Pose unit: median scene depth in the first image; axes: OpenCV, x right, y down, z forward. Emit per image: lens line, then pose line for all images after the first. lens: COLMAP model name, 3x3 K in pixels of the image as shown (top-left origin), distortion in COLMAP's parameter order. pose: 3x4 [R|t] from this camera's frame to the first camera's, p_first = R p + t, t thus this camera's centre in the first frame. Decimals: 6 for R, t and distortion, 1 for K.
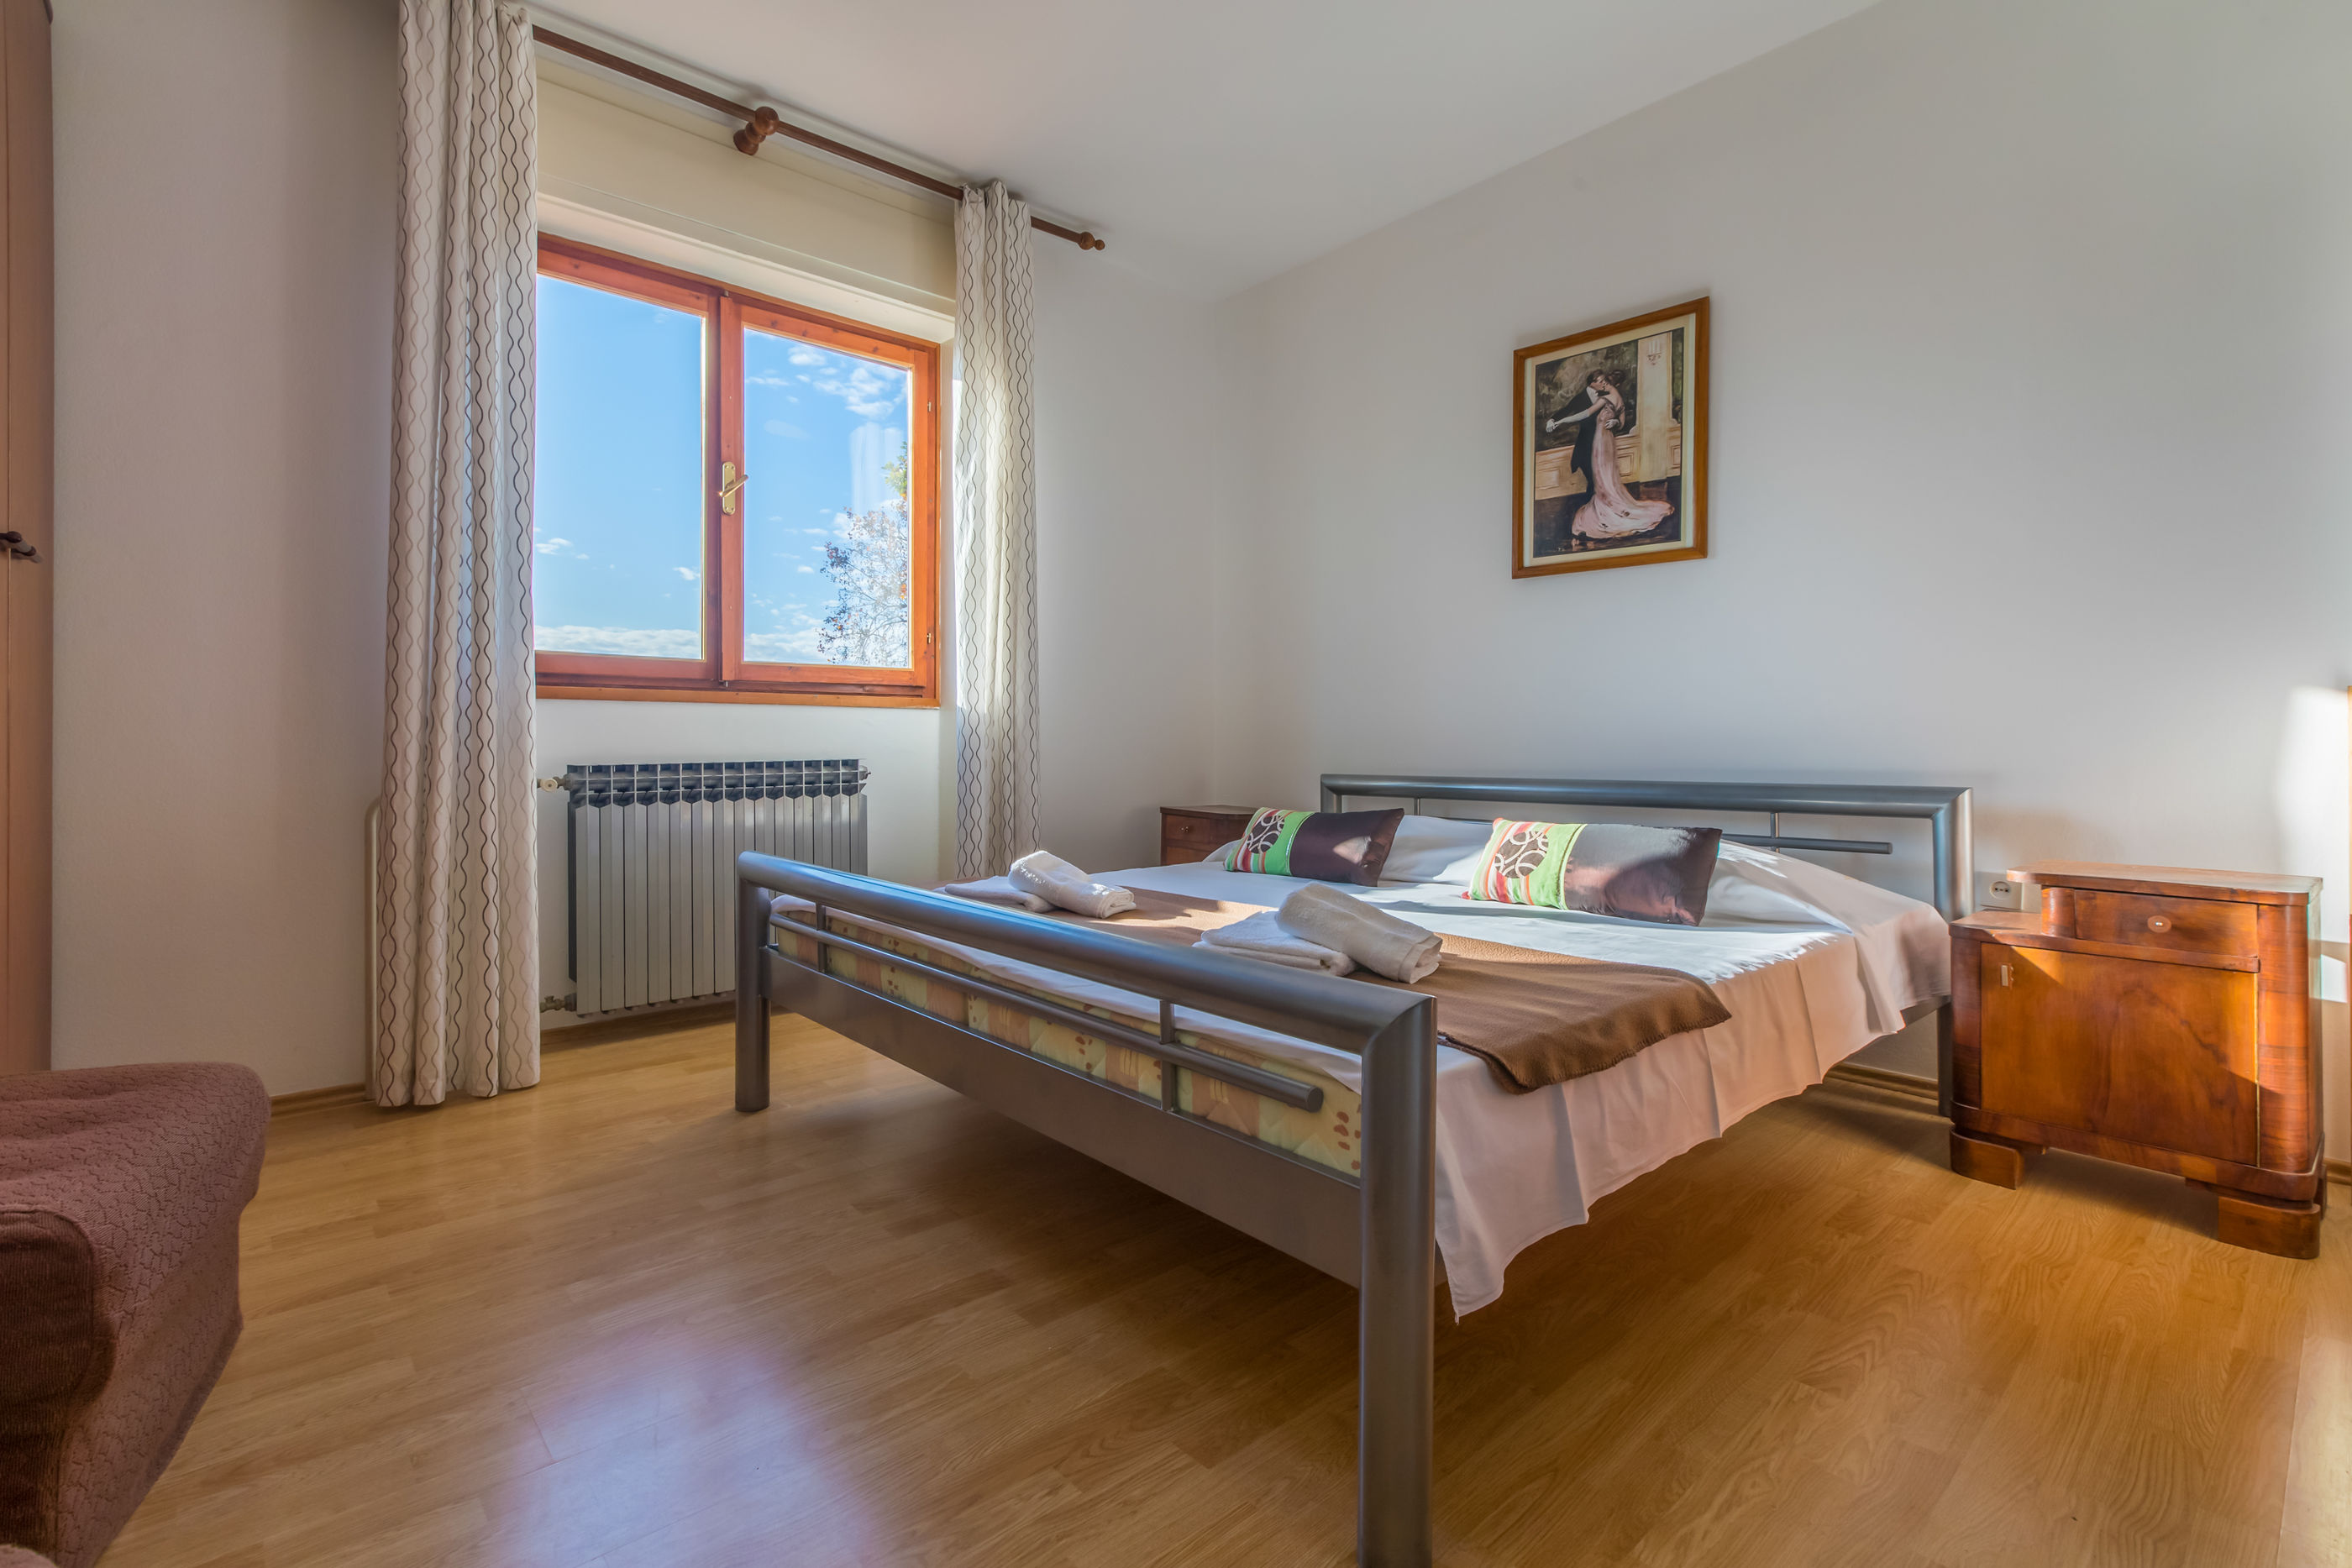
lens RADIAL K [[1068.8, 0, 1171.7], [0, 1068.8, 731.6], [0, 0, 1]] dist [-0.000681, -0.000076]
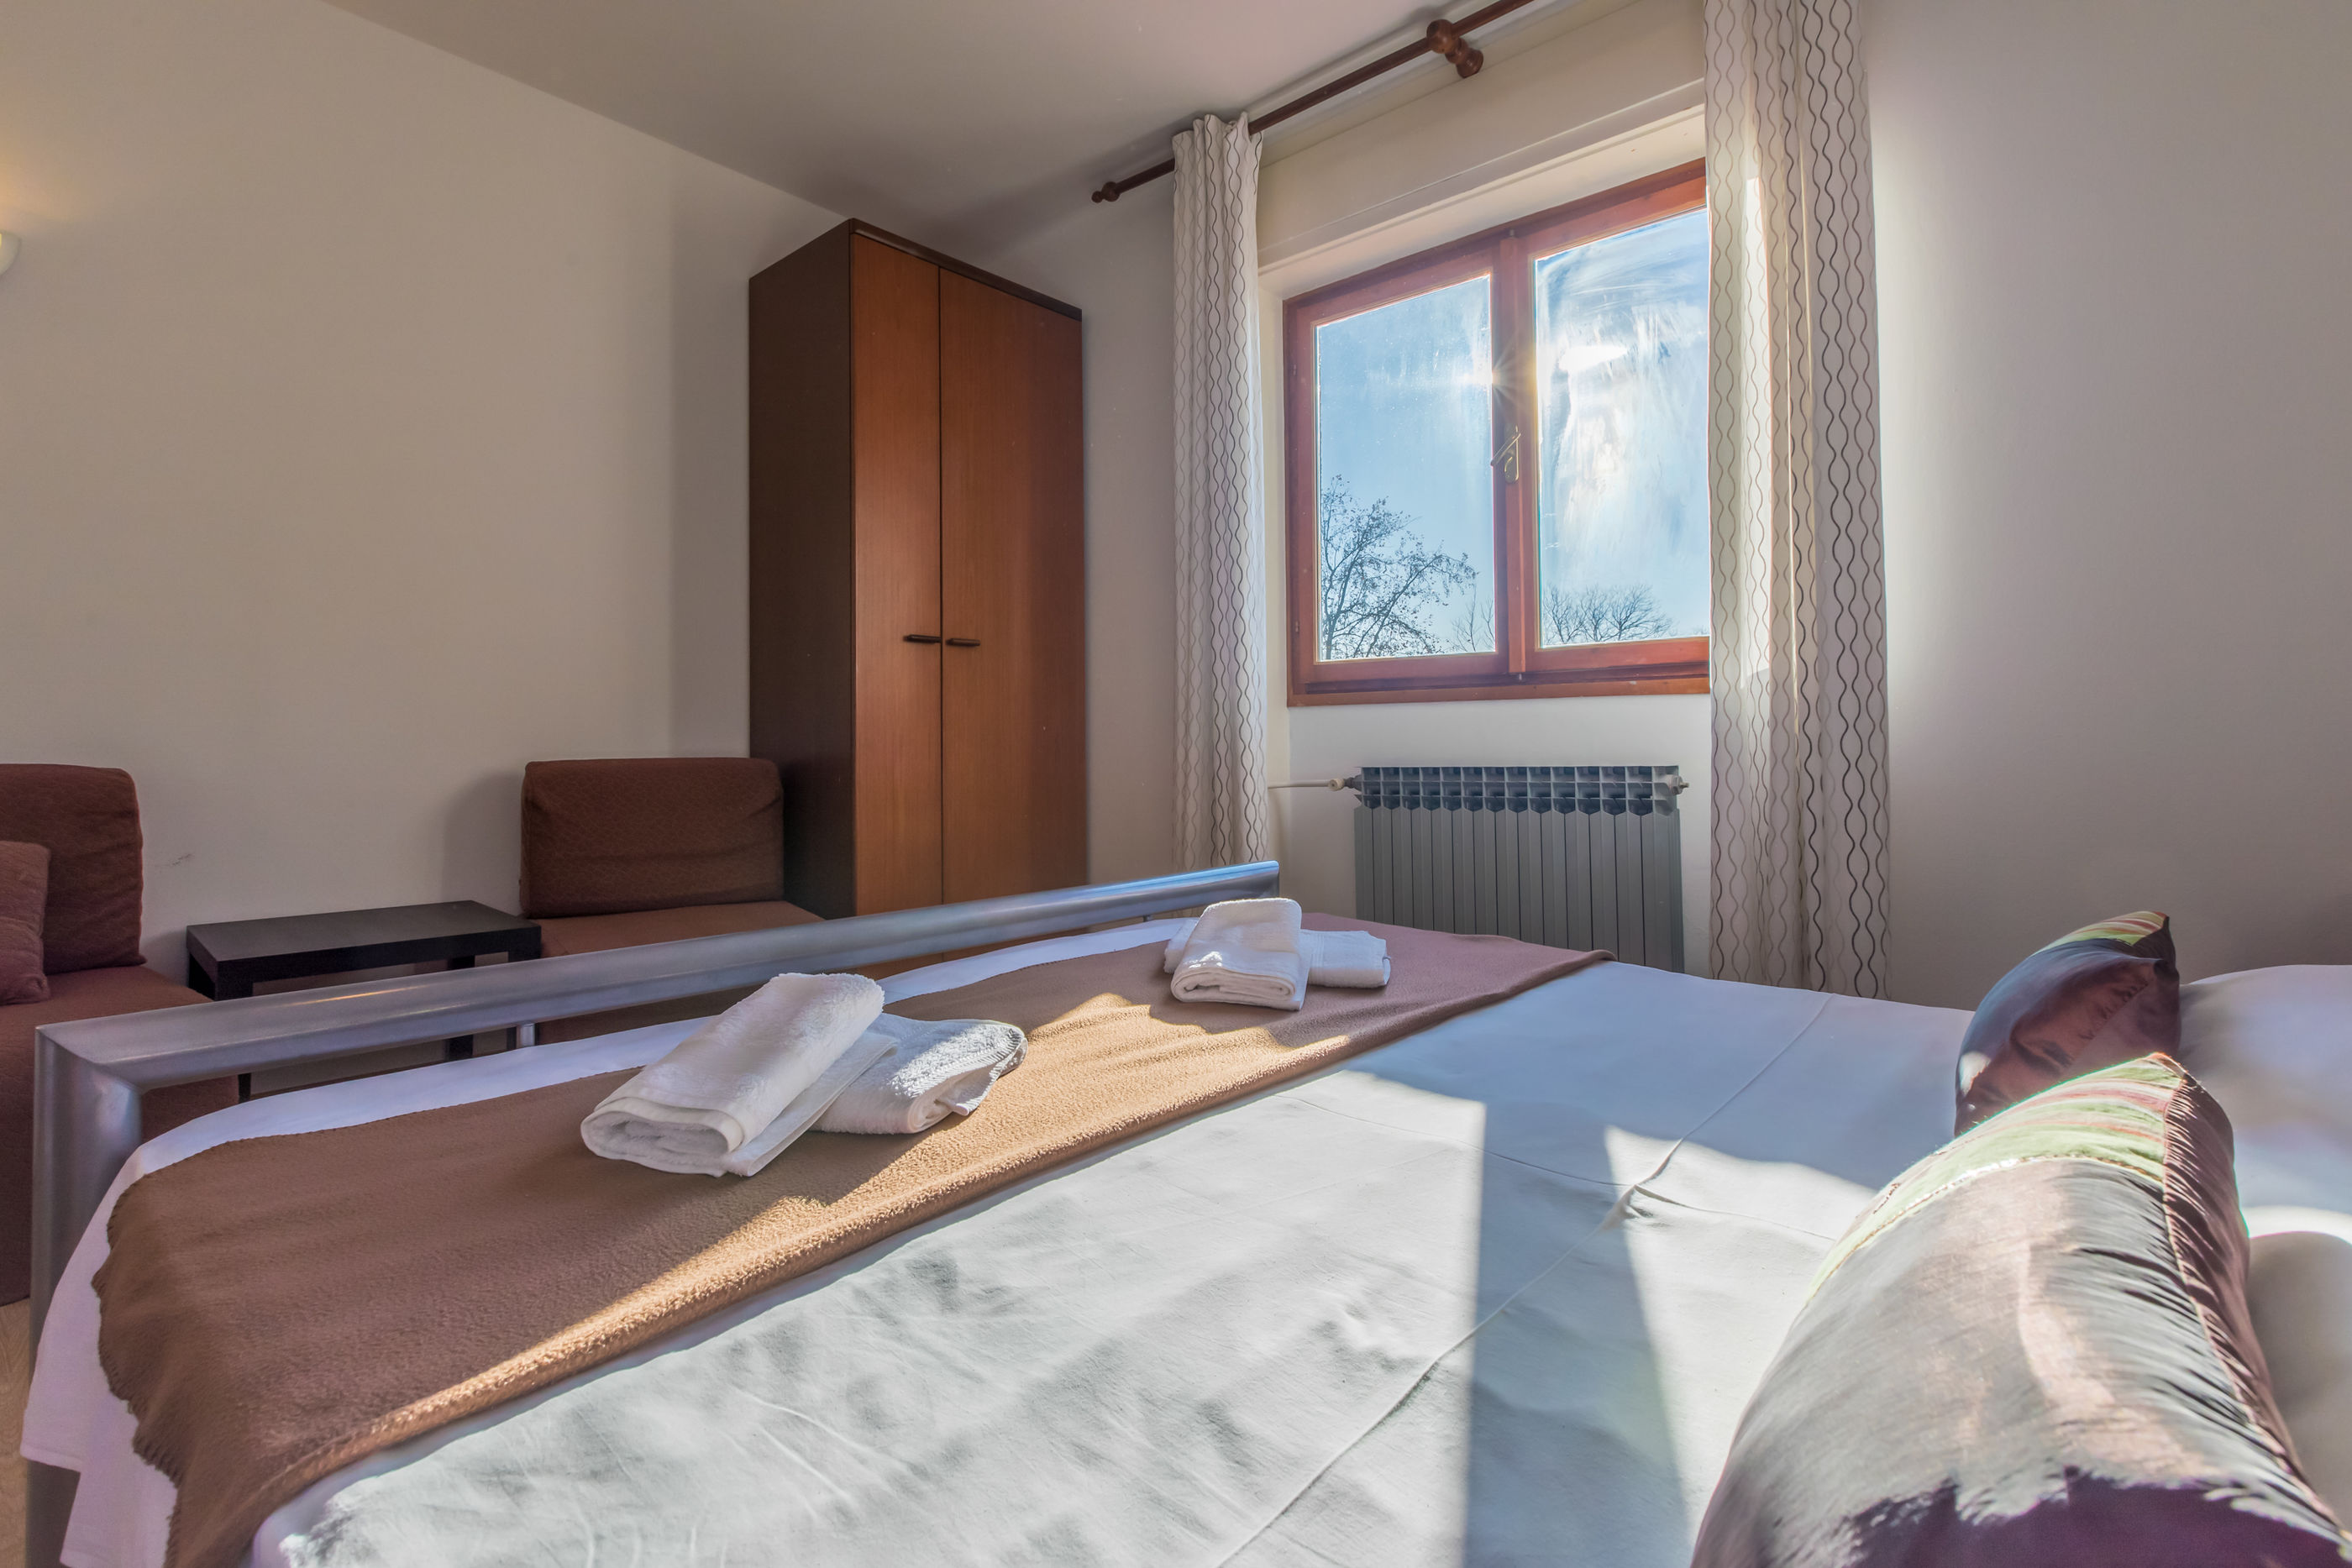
lens RADIAL K [[1068.8, 0, 1171.7], [0, 1068.8, 731.6], [0, 0, 1]] dist [-0.000681, -0.000076]
pose [[0.119446, -0.012893, -0.992757, 0.416910], [0.013017, 0.999850, -0.011419, 0.005902], [0.992755, -0.011559, 0.119596, 0.618983]]
